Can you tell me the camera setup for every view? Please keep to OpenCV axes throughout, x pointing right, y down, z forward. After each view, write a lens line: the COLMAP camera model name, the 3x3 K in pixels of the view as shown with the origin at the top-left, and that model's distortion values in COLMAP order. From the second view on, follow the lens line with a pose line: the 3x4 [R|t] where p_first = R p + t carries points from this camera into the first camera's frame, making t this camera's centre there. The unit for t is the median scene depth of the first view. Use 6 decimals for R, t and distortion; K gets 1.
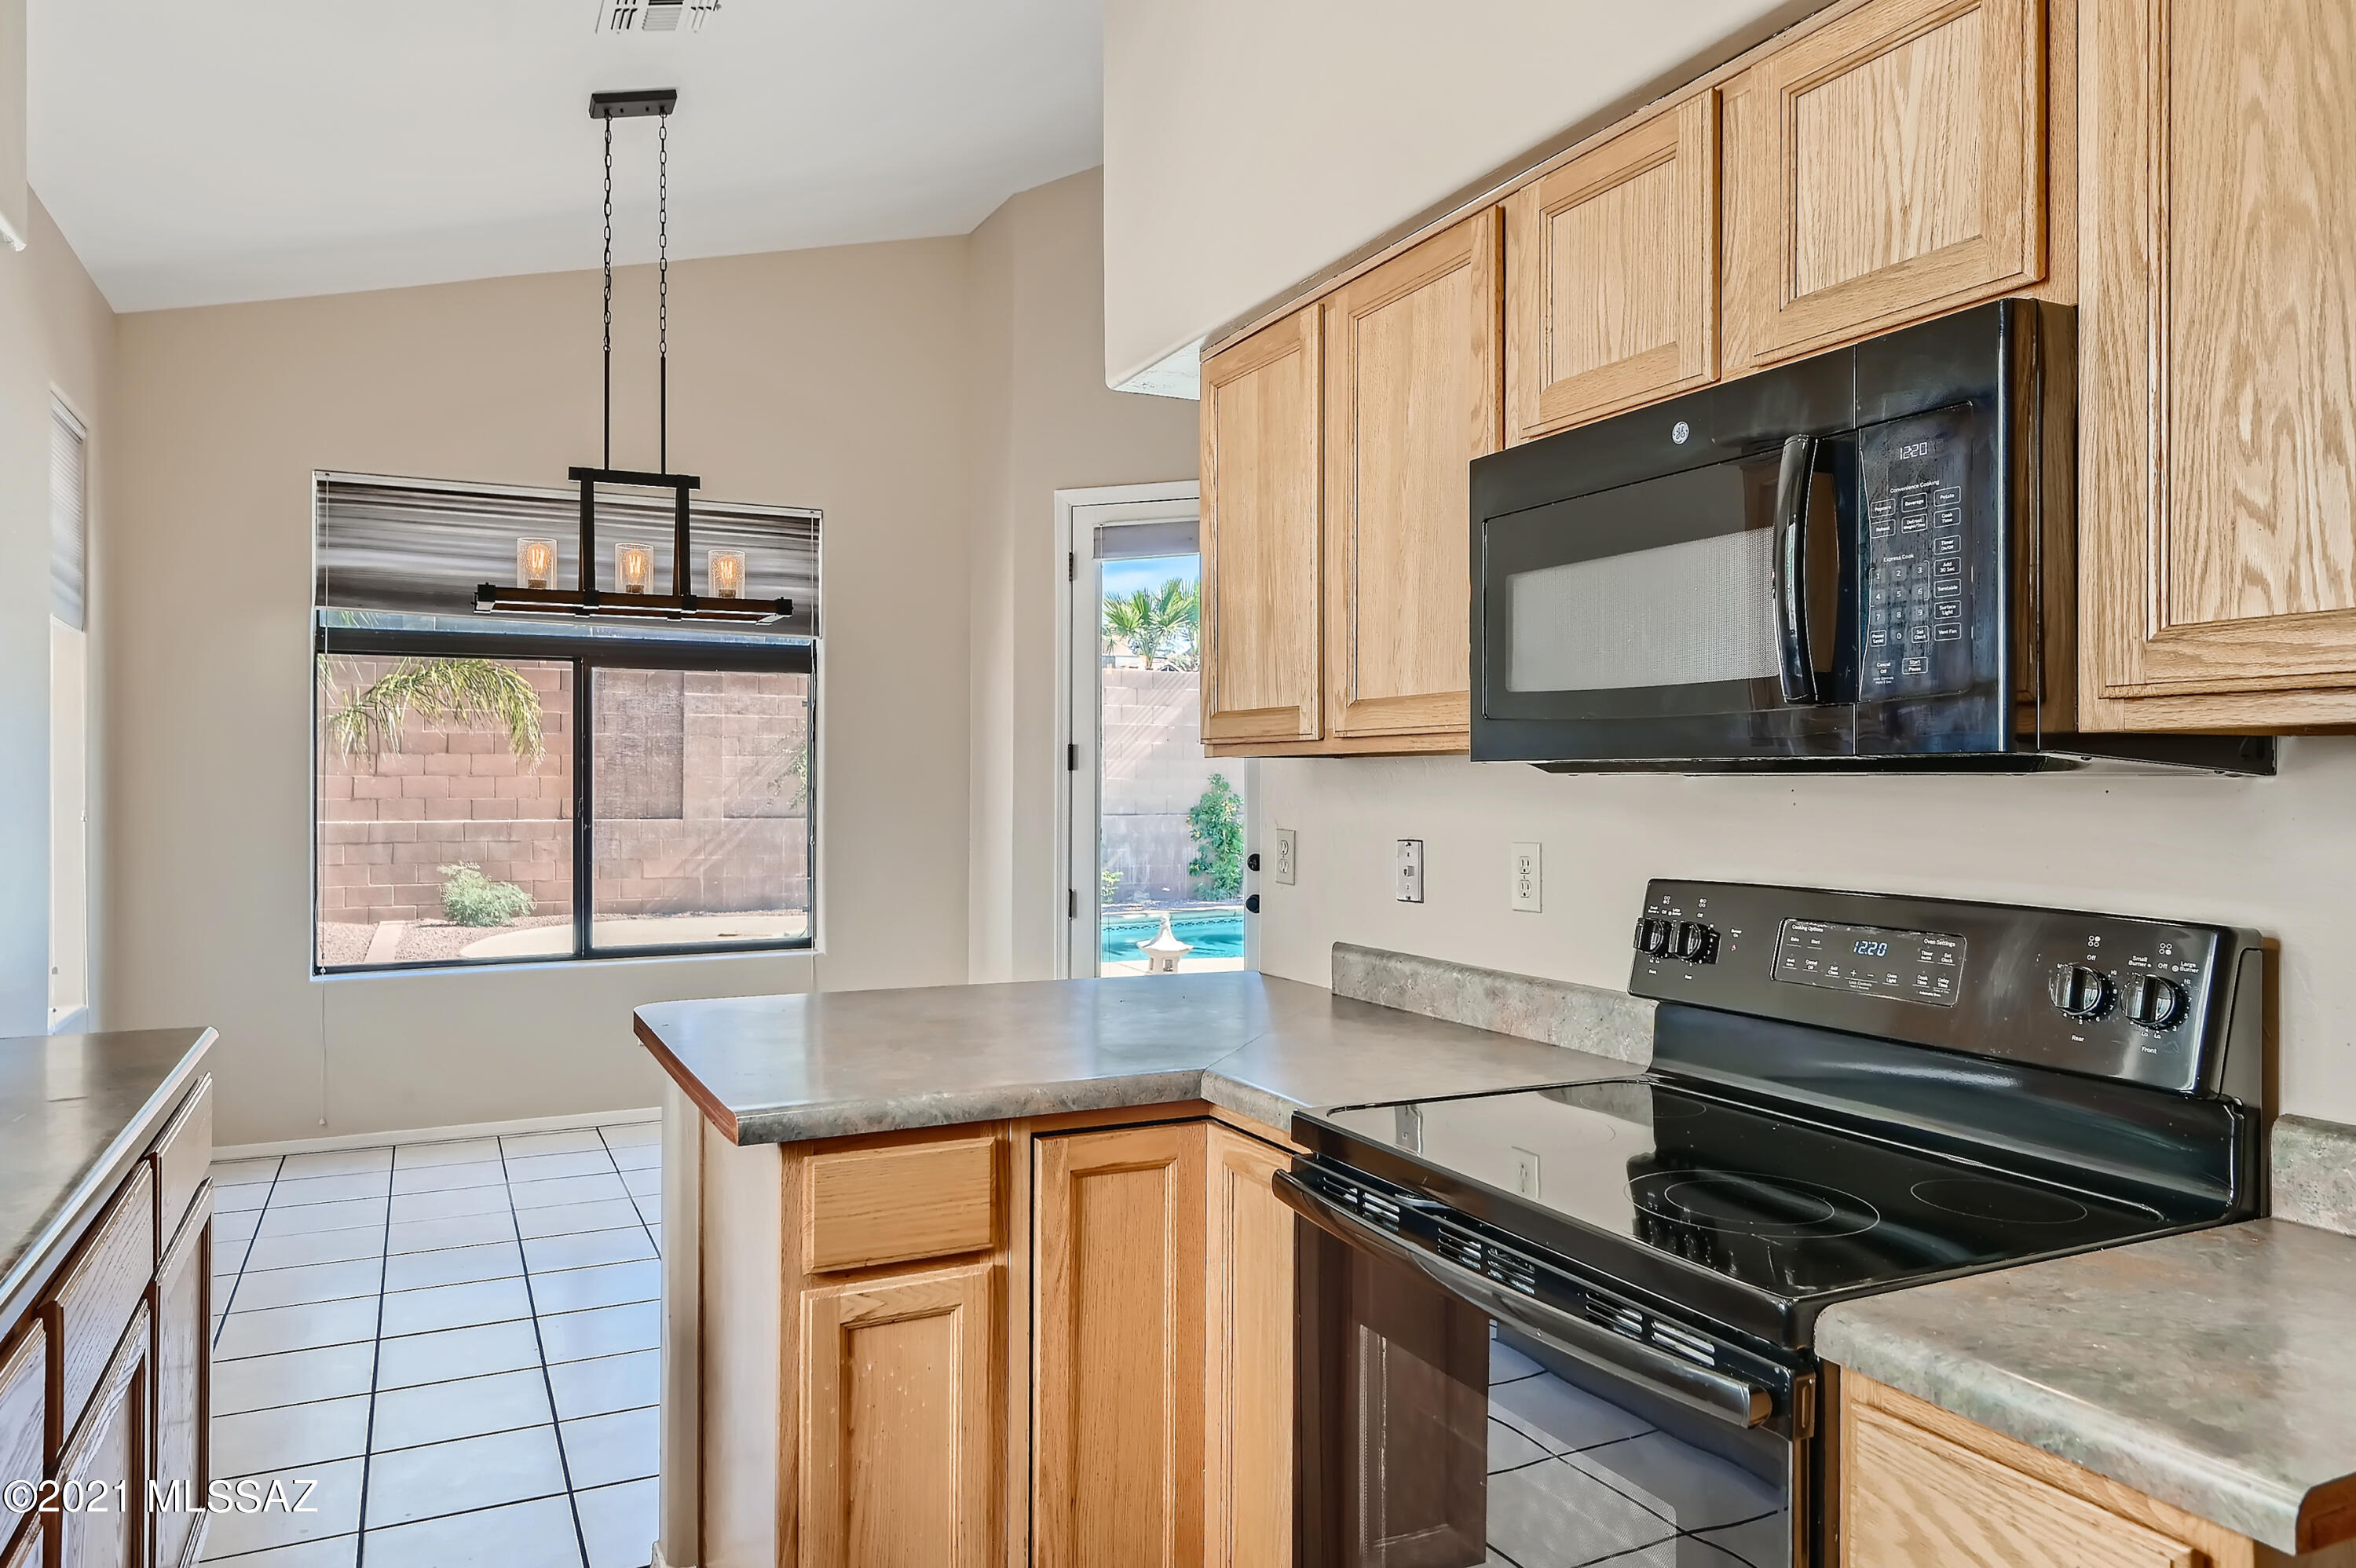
lens RADIAL K [[1507.7, 0, 1163.2], [0, 1507.7, 777.3], [0, 0, 1]] dist [0.019943, -0.009200]
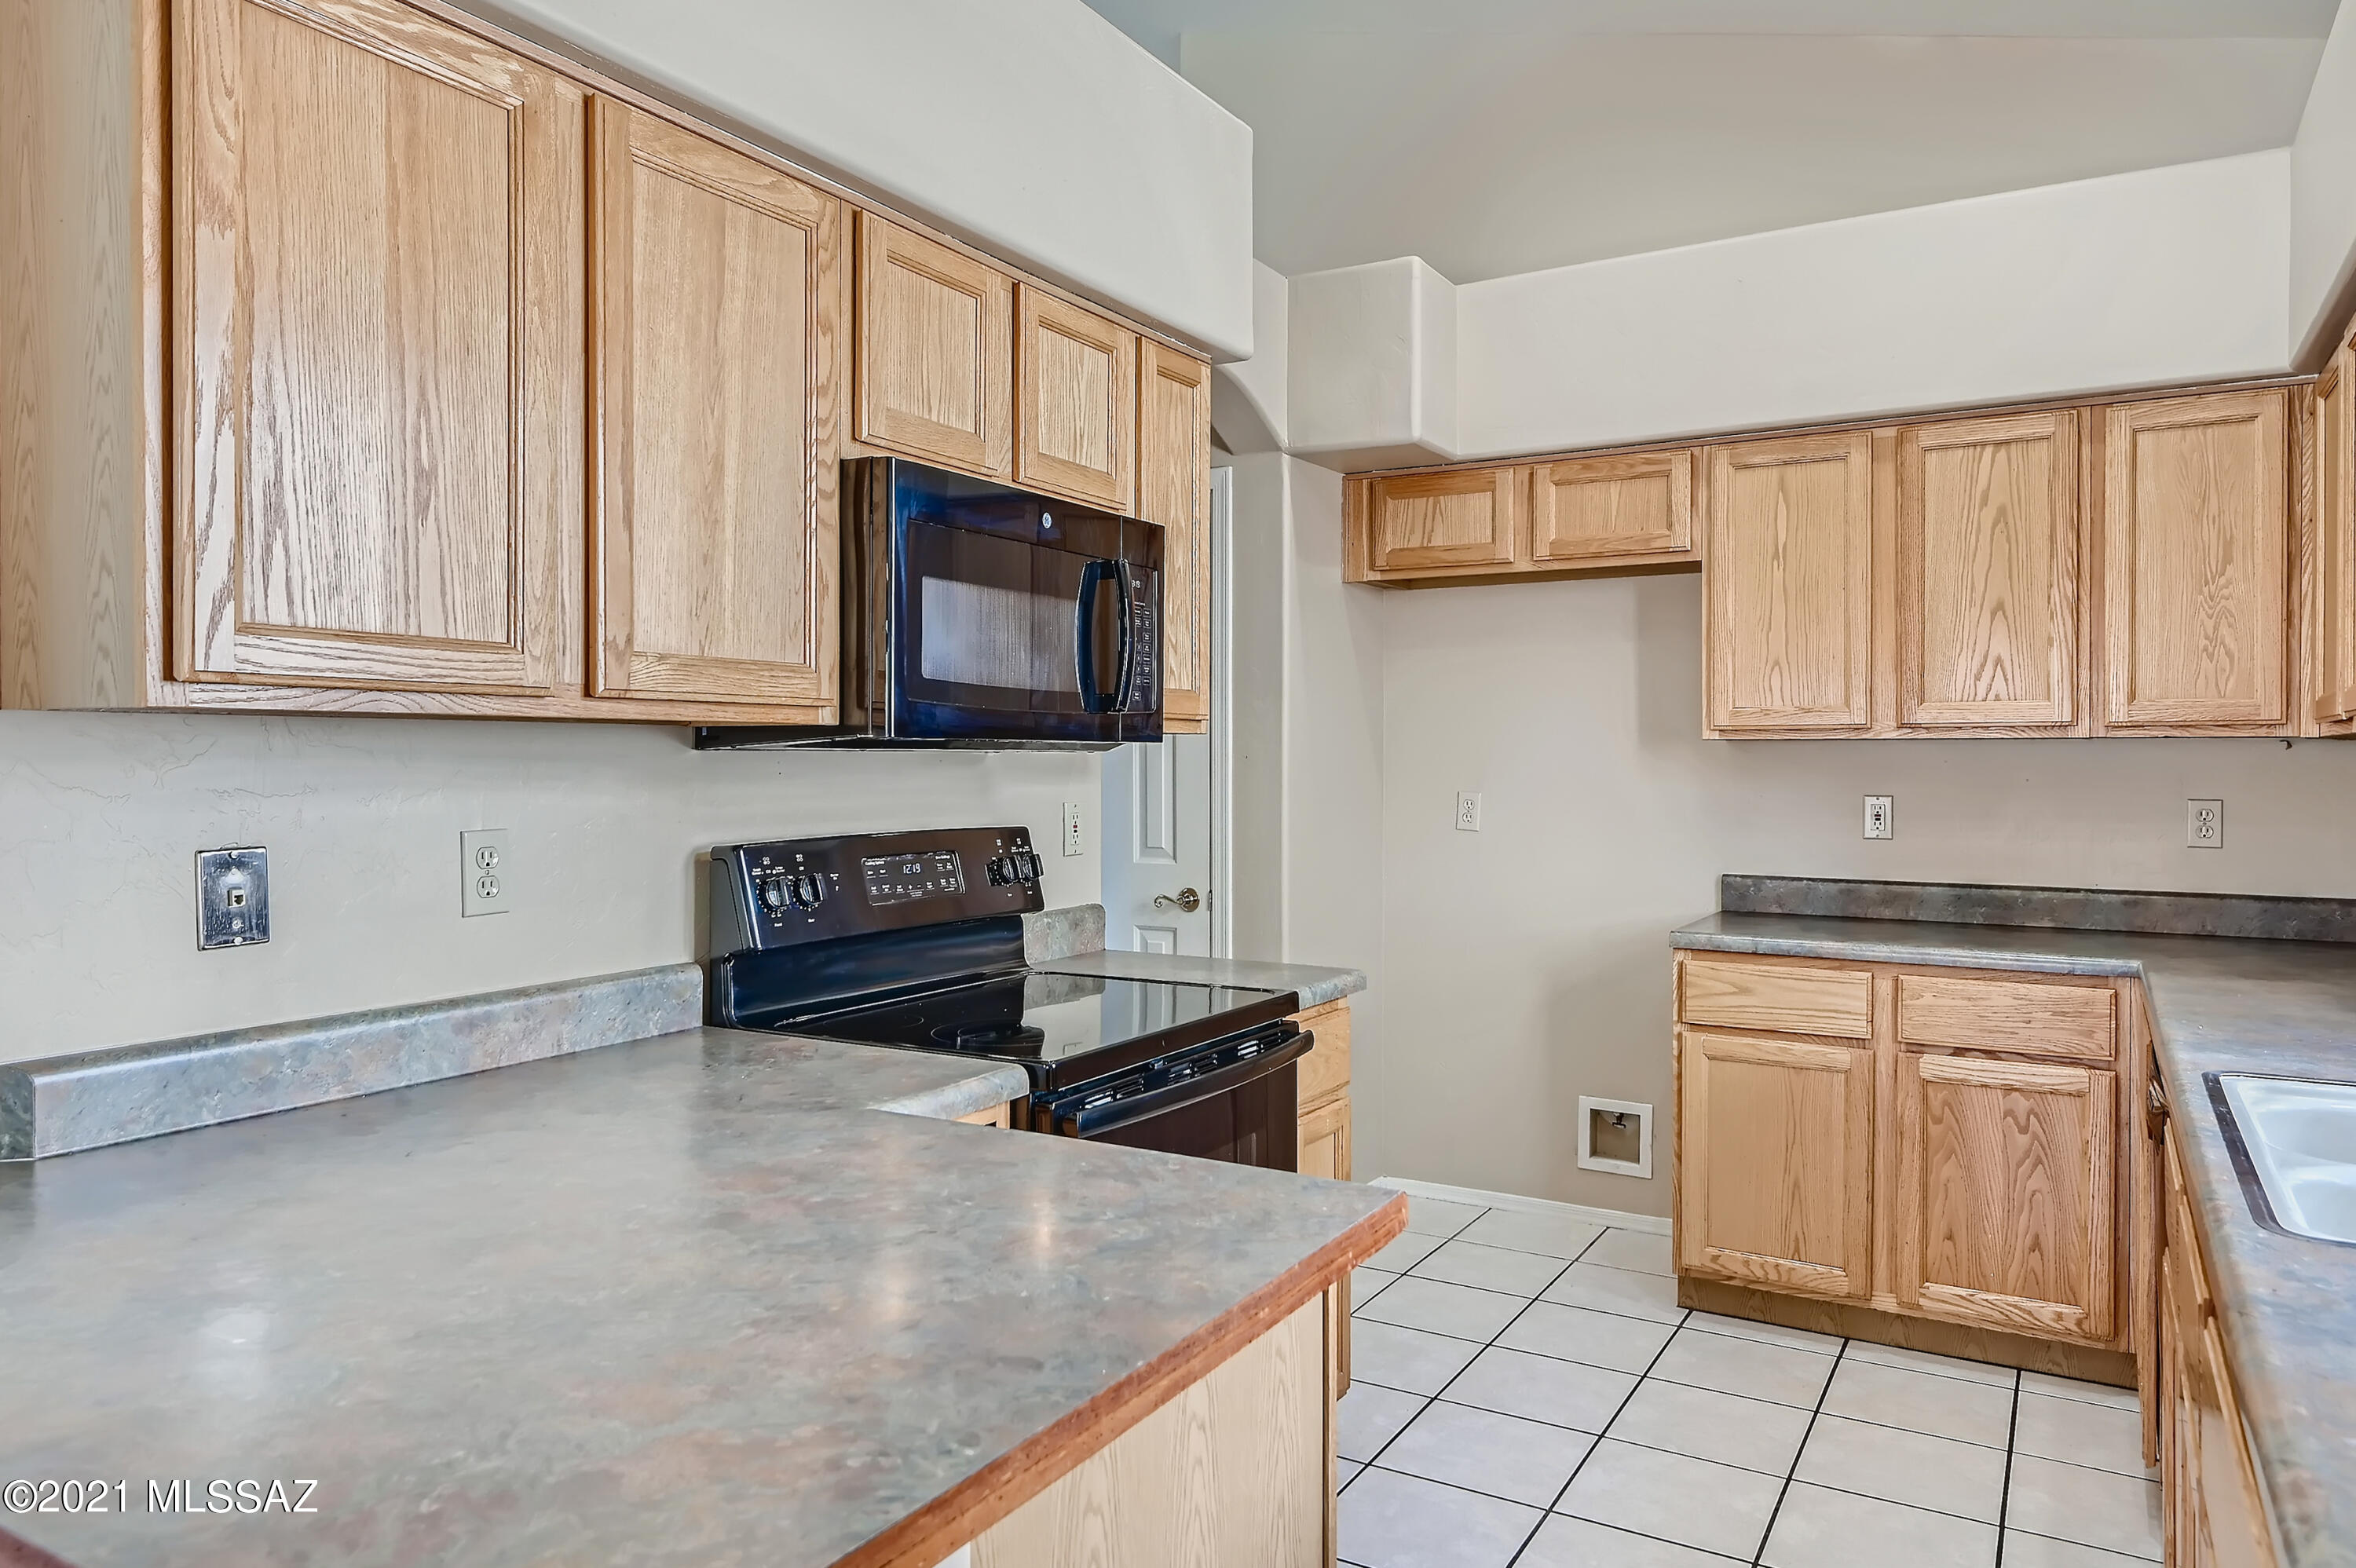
lens RADIAL K [[1507.7, 0, 1178.3], [0, 1507.7, 775.0], [0, 0, 1]] dist [0.019943, -0.009200]
pose [[-0.546535, -0.014358, 0.837313, -0.191897], [-0.006117, 0.999895, 0.013153, 0.000206], [-0.837414, 0.002067, -0.546565, 0.336730]]
